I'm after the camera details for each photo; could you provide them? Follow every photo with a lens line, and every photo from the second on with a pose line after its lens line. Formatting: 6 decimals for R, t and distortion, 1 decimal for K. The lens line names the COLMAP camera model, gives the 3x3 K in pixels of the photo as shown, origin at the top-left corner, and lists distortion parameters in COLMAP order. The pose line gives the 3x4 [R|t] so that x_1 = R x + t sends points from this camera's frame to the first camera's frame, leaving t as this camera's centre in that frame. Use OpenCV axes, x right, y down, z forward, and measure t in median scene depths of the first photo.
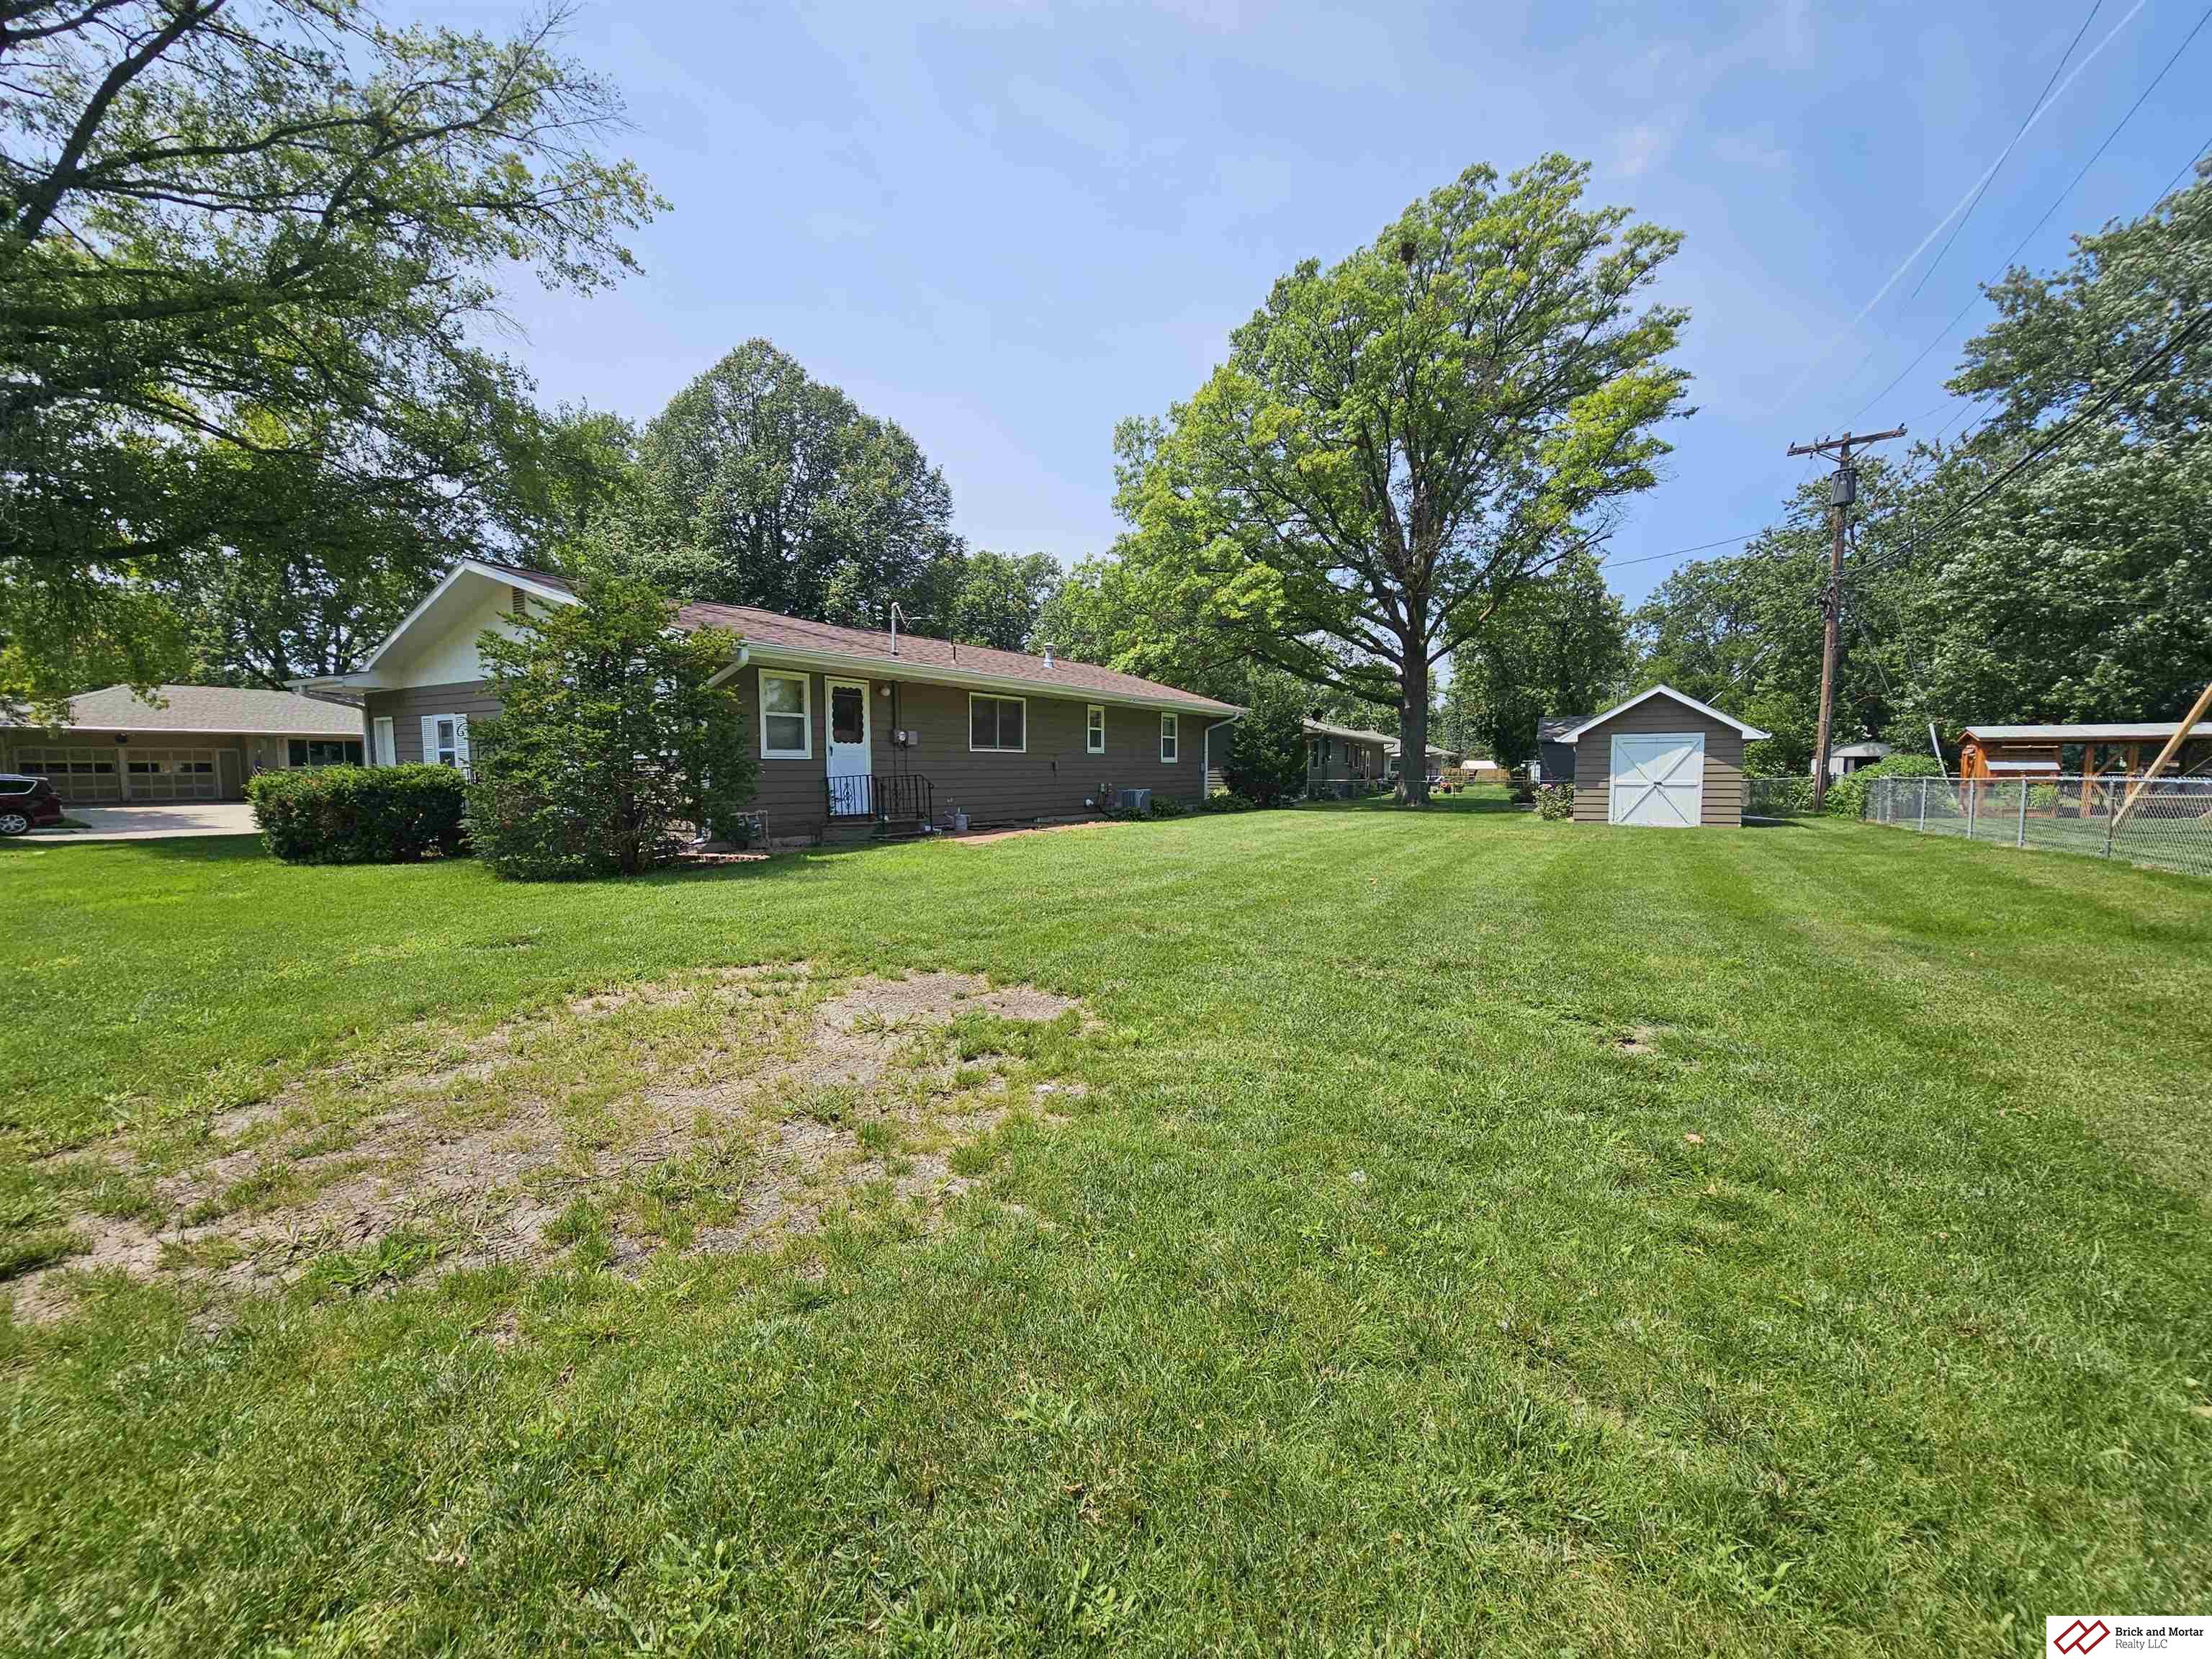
lens RADIAL K [[888.6, 0, 1093.9], [0, 888.6, 823.2], [0, 0, 1]] dist [-0.001017, -0.000812]
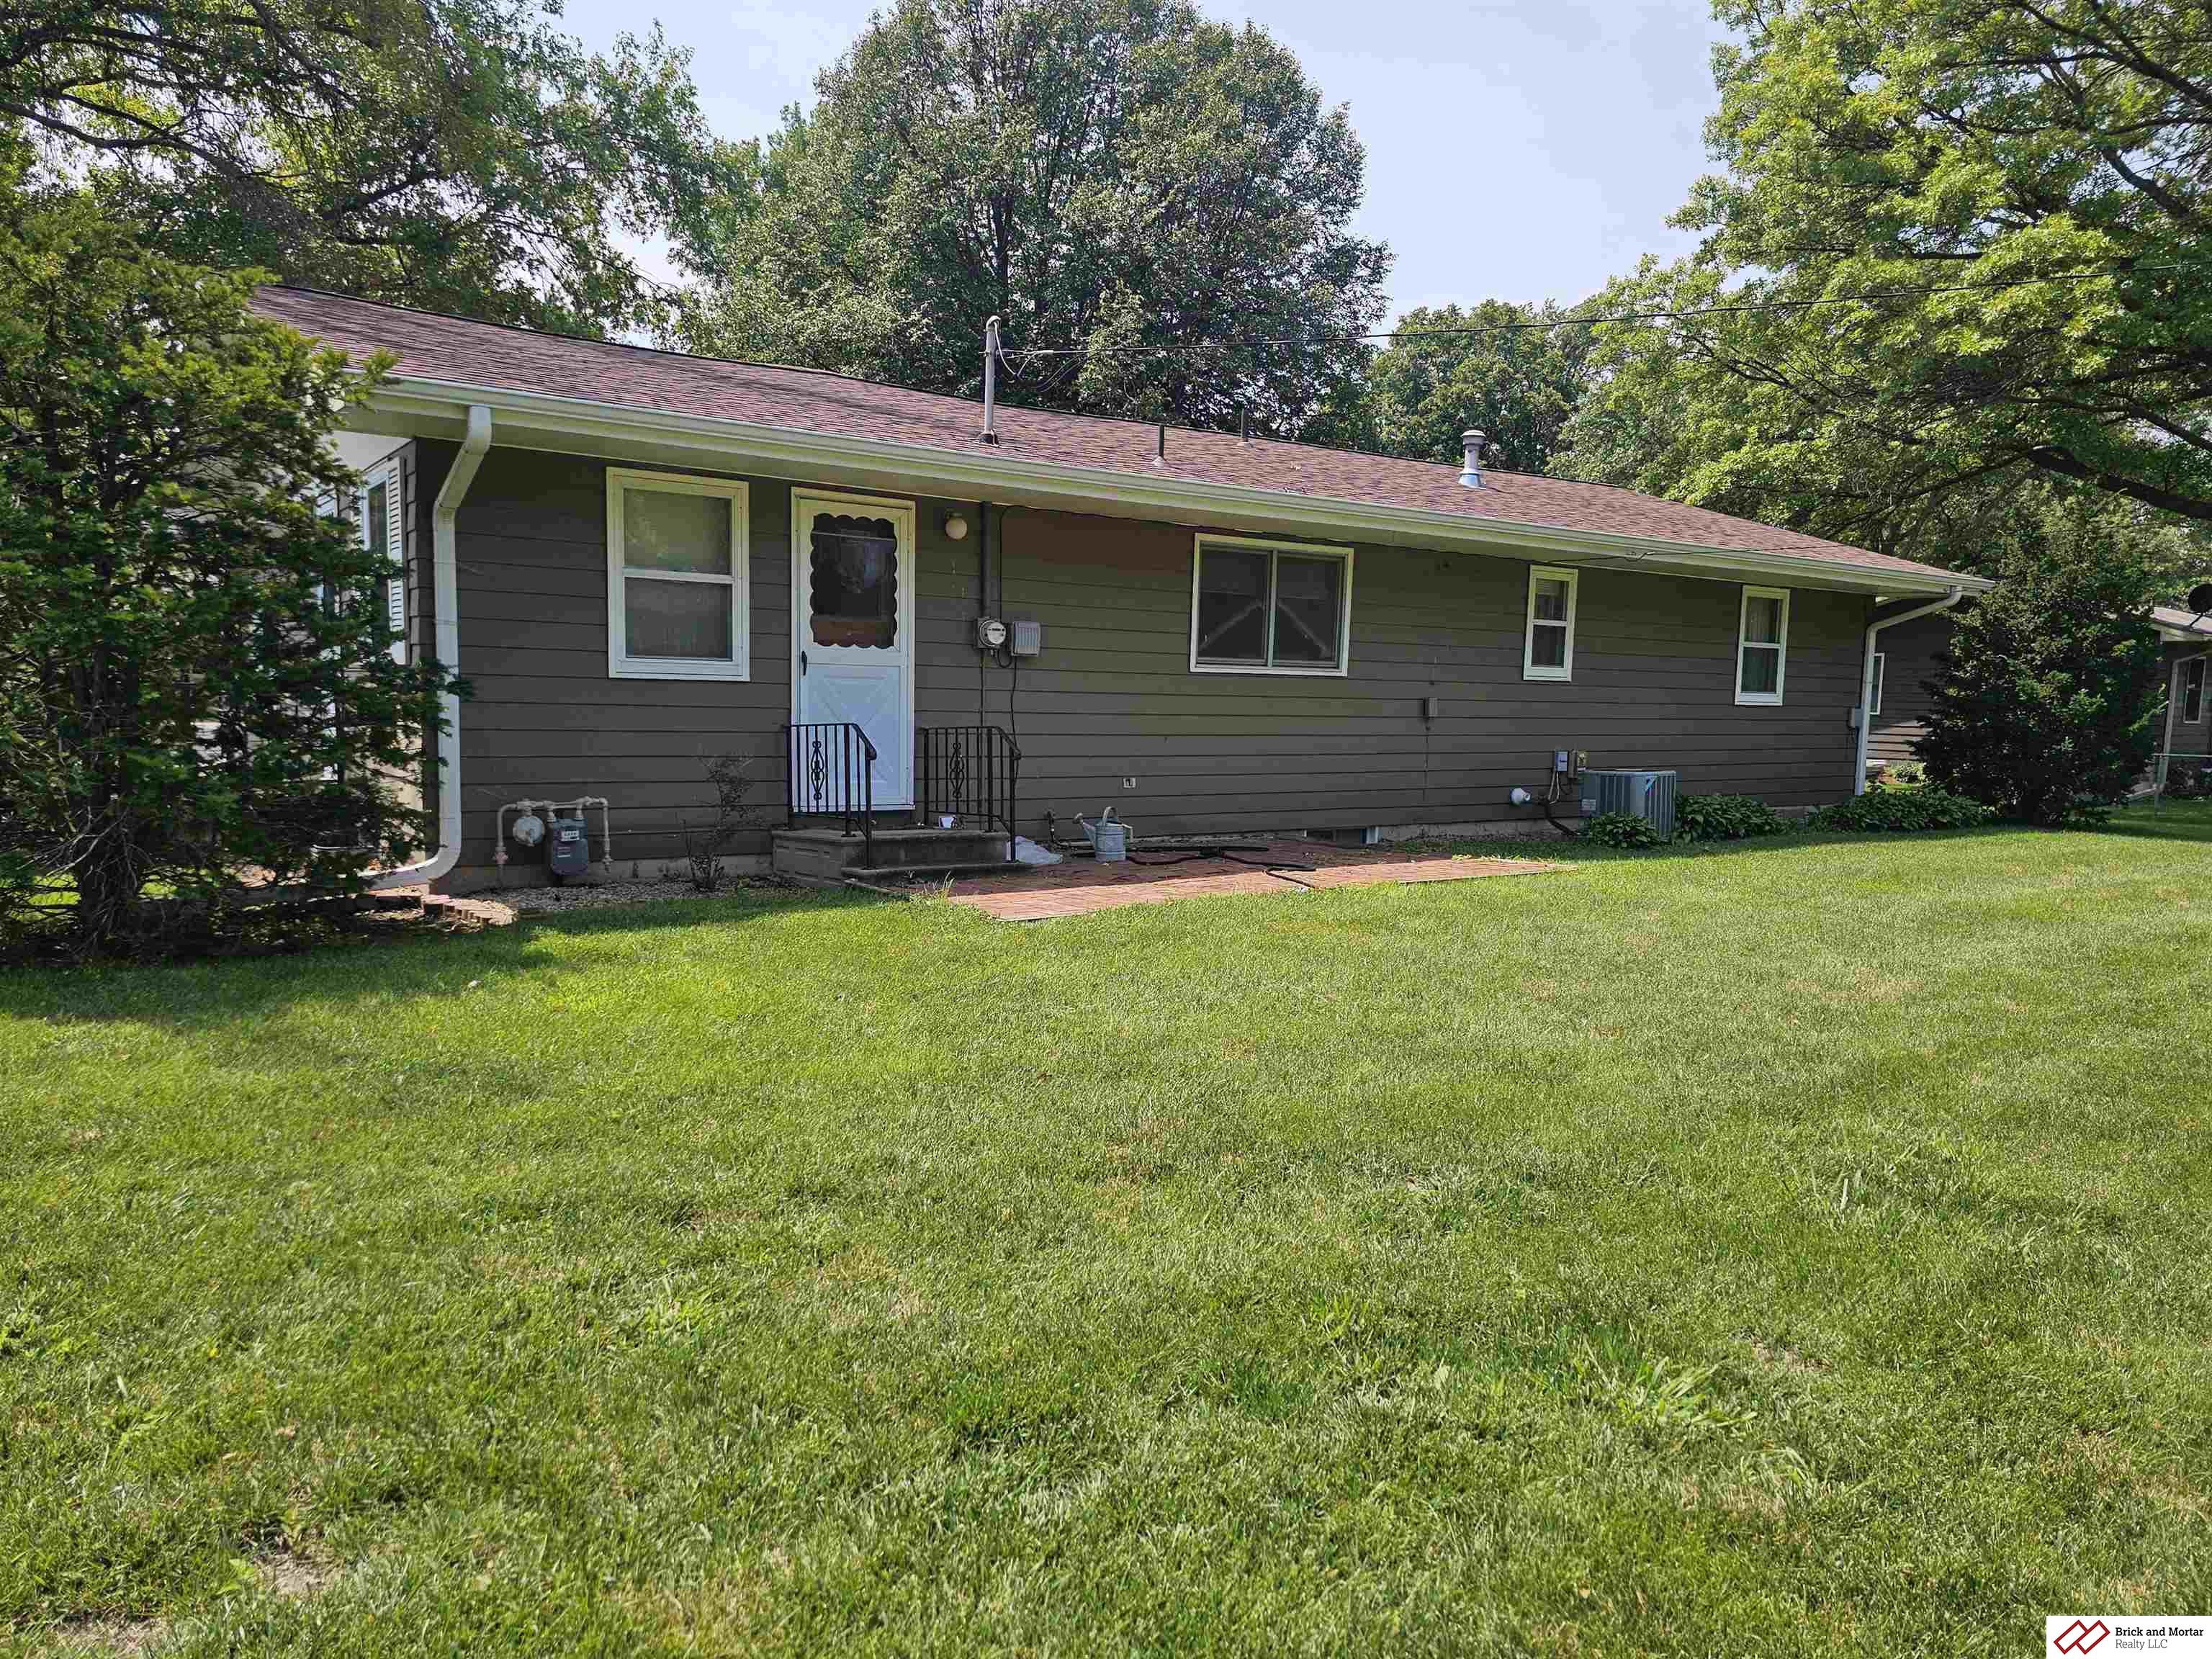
lens RADIAL K [[1499.2, 0, 1108.0], [0, 1499.2, 830.6], [0, 0, 1]] dist [0.022368, -0.014072]
pose [[0.926213, 0.056316, -0.372771, 0.064316], [-0.047048, 0.998317, 0.033920, -0.018050], [0.374054, -0.013879, 0.927303, 0.210639]]
